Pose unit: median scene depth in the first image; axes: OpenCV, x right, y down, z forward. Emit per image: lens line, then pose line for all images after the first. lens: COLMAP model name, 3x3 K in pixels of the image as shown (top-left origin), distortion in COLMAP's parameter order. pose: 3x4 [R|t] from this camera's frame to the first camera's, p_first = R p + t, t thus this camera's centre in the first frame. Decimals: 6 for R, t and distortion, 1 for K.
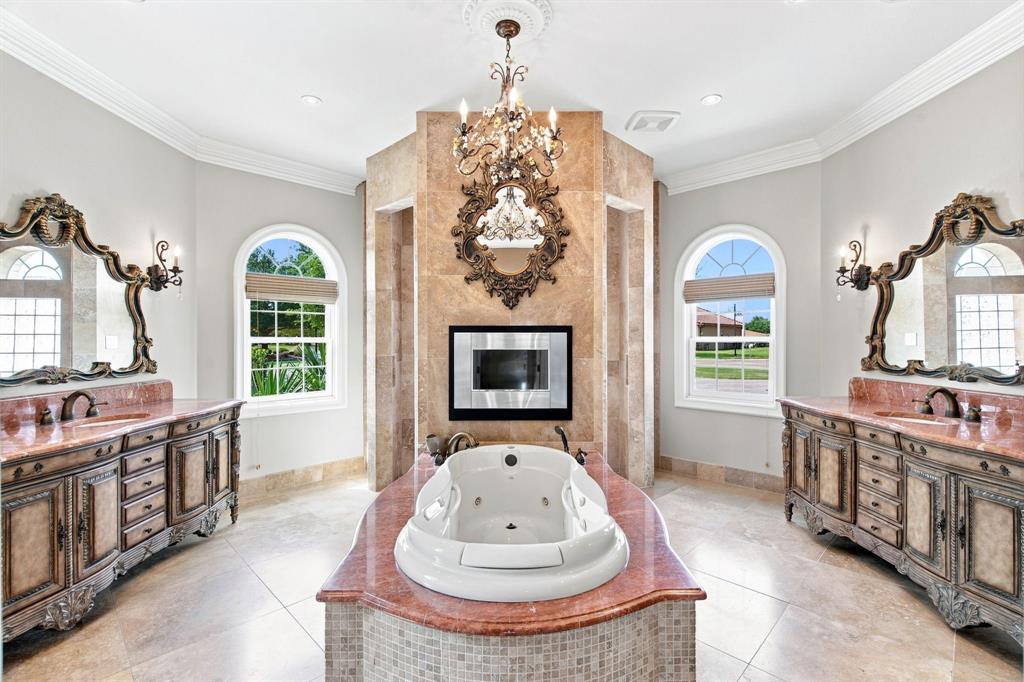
lens RADIAL K [[466.5, 0, 516.4], [0, 466.5, 343.2], [0, 0, 1]] dist [-0.004443, -0.000101]
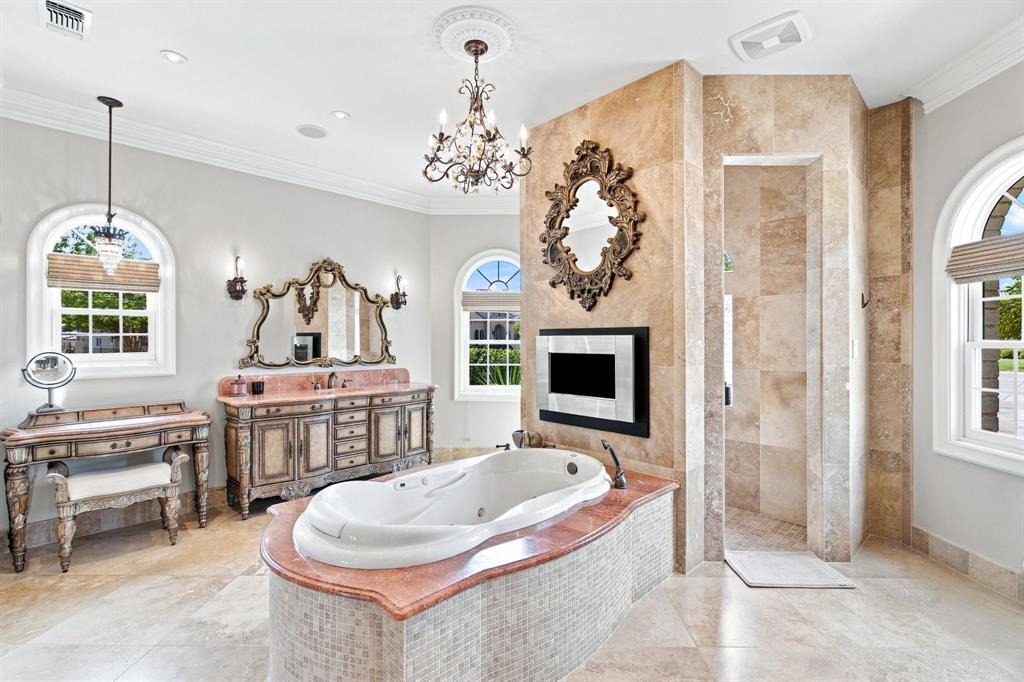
lens RADIAL K [[466.5, 0, 516.9], [0, 466.5, 344.4], [0, 0, 1]] dist [-0.004443, -0.000101]
pose [[0.685377, 0.007504, -0.728150, 0.581864], [-0.008632, 0.999960, 0.002180, -0.005510], [0.728137, 0.004791, 0.685415, 0.246453]]
